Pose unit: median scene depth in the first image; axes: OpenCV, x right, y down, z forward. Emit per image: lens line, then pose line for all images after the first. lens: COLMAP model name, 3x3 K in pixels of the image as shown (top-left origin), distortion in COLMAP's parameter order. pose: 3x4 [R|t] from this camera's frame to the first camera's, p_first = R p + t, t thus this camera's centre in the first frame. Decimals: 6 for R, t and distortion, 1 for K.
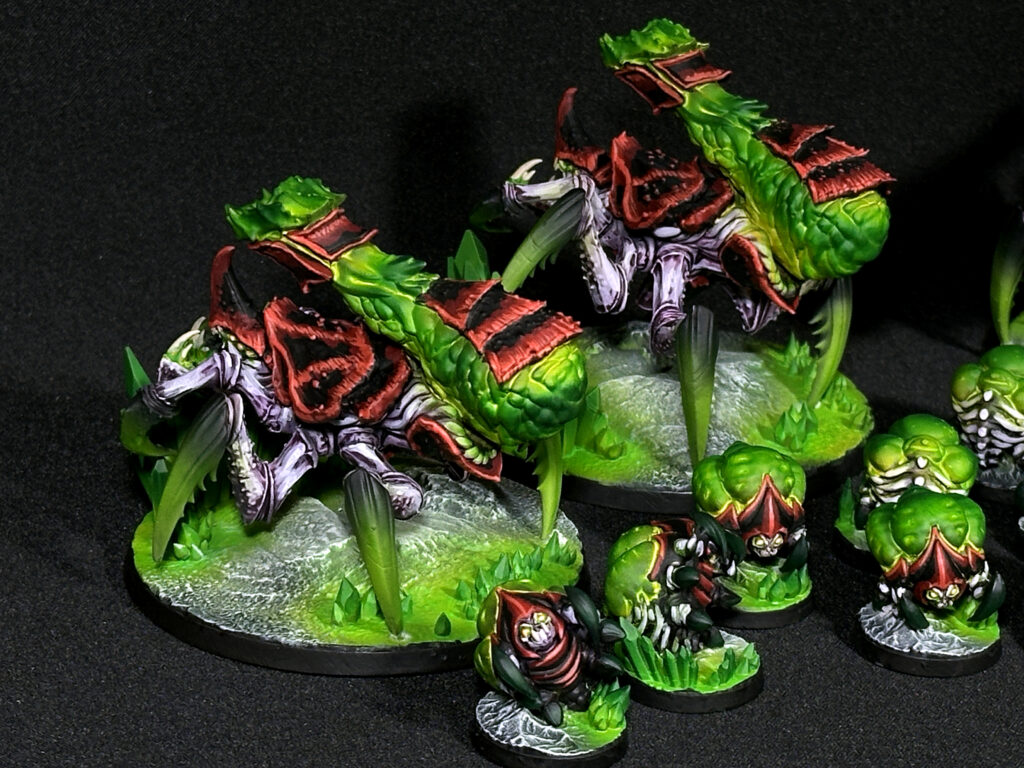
lens RADIAL K [[3463.1, 0, 514.4], [0, 3463.1, 392.2], [0, 0, 1]] dist [0.120878, 0.000000]
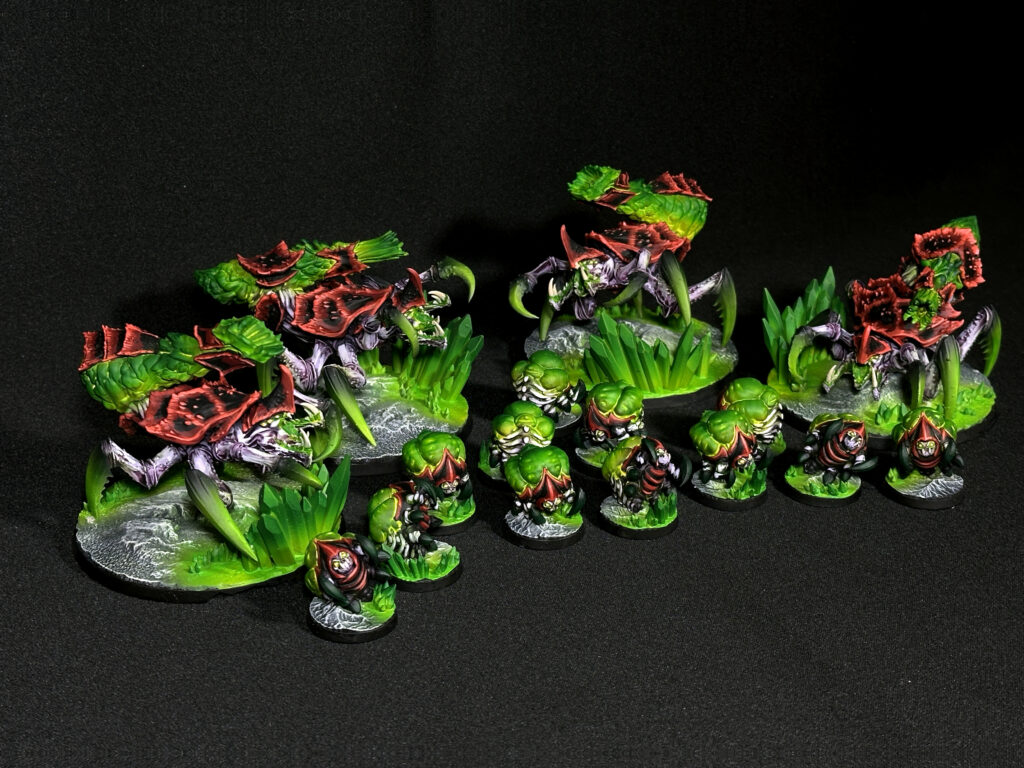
lens RADIAL K [[1813.3, 0, 511.5], [0, 1813.3, 386.6], [0, 0, 1]] dist [0.135659, 0.000000]
pose [[0.975267, -0.120226, 0.185474, -0.064144], [0.112414, 0.992294, 0.052116, -0.053057], [-0.190311, -0.029977, 0.981266, 0.077035]]
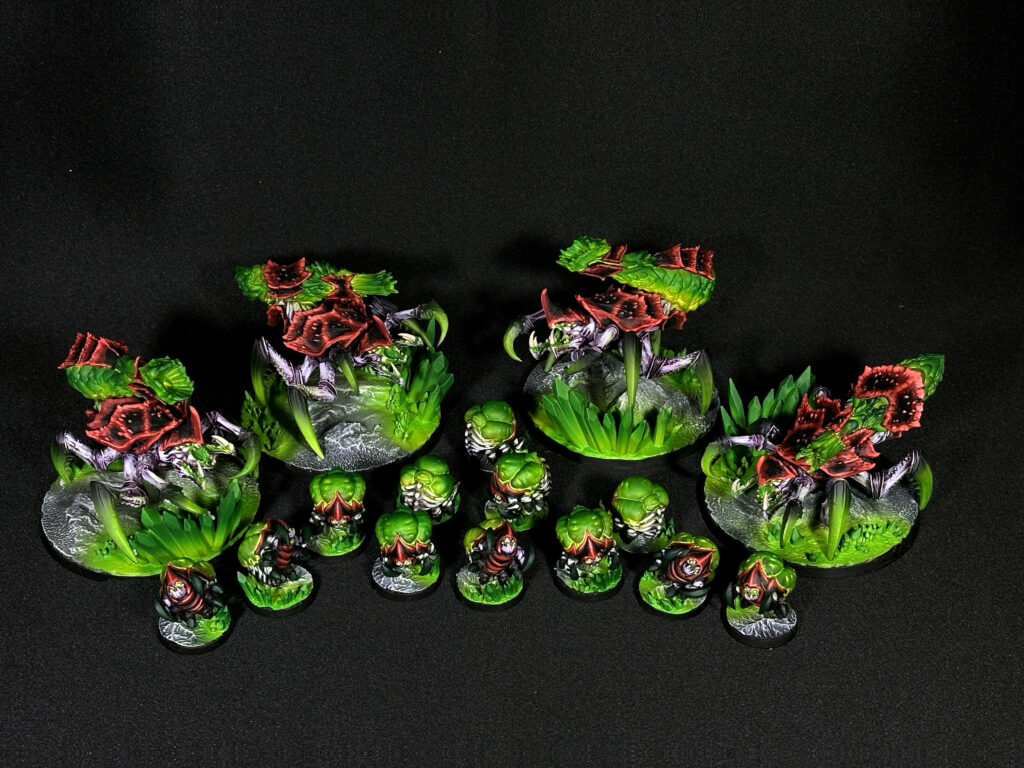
lens RADIAL K [[1813.3, 0, 510.8], [0, 1813.3, 391.7], [0, 0, 1]] dist [0.135659, 0.000000]
pose [[0.982347, 0.078735, -0.169689, 0.358854], [-0.039286, 0.973712, 0.224370, -0.286130], [0.182894, -0.213743, 0.959616, -0.016276]]
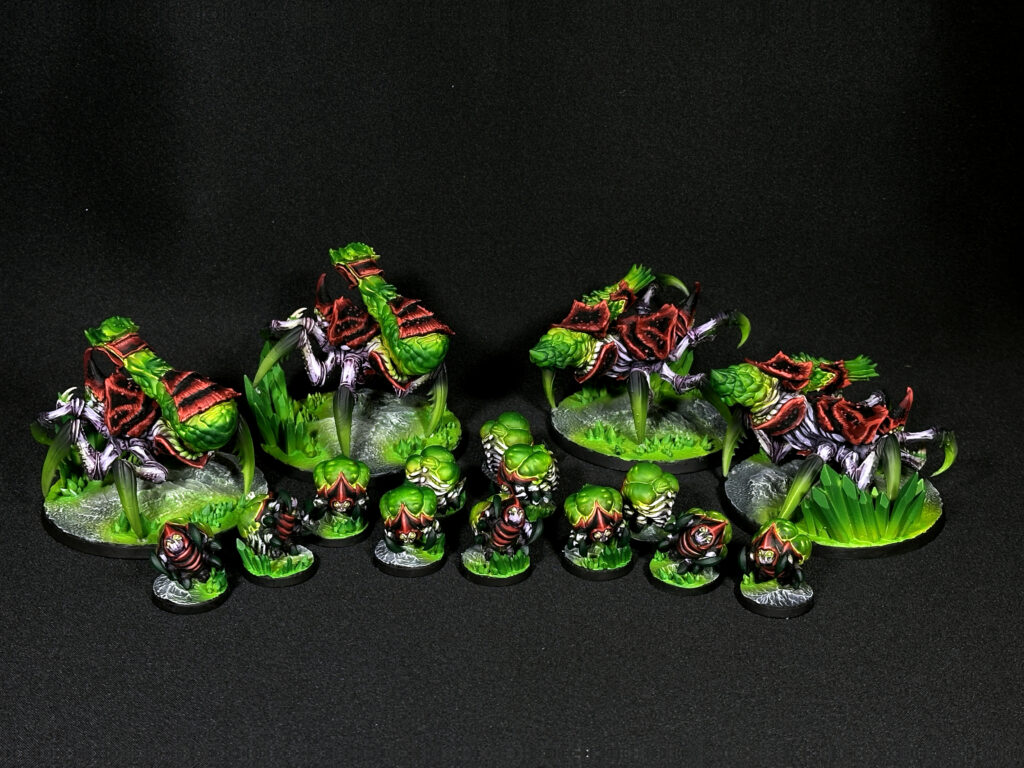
lens RADIAL K [[1813.3, 0, 512.1], [0, 1813.3, 389.3], [0, 0, 1]] dist [0.135659, 0.000000]
pose [[0.982267, 0.052363, -0.180029, 0.365020], [-0.051334, 0.998628, 0.010371, -0.041502], [0.180325, -0.000945, 0.983607, -0.035636]]
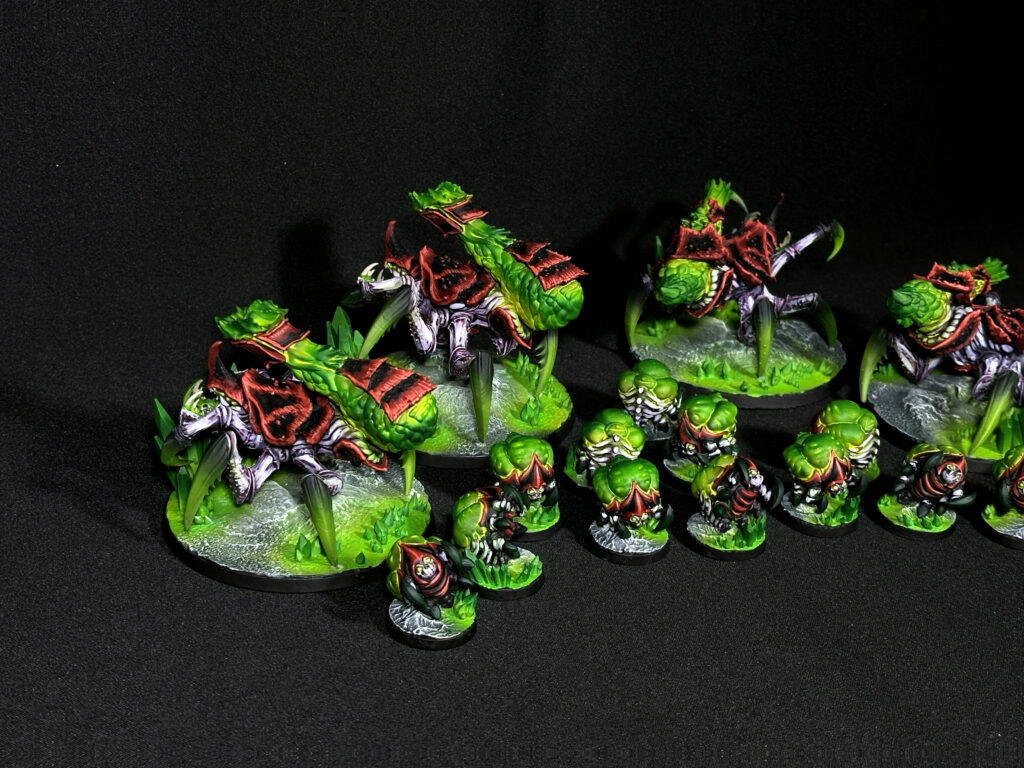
lens RADIAL K [[1813.3, 0, 508.2], [0, 1813.3, 384.9], [0, 0, 1]] dist [0.135659, 0.000000]
pose [[0.987028, -0.055423, 0.150680, -0.077480], [0.044637, 0.996255, 0.074052, -0.080209], [-0.154220, -0.066366, 0.985805, 0.098086]]
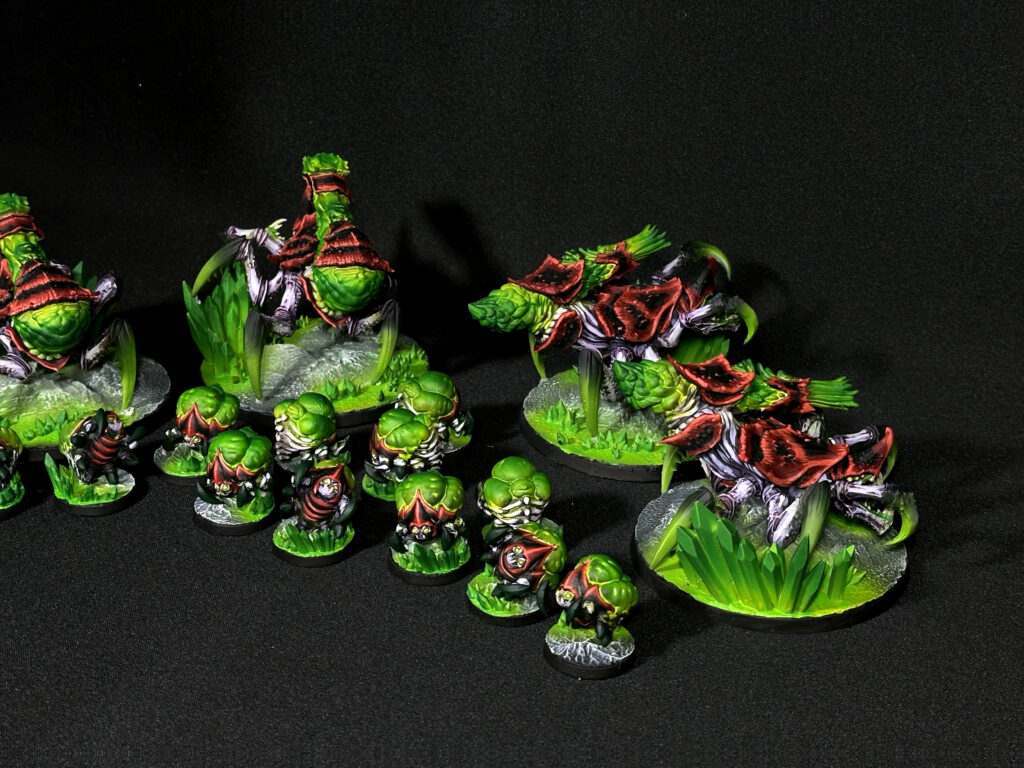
lens RADIAL K [[1813.3, 0, 507.4], [0, 1813.3, 389.5], [0, 0, 1]] dist [0.135659, 0.000000]
pose [[0.827595, 0.225268, -0.514141, 0.701414], [-0.205327, 0.973952, 0.096224, -0.108926], [0.522425, 0.025933, 0.852291, 0.276185]]
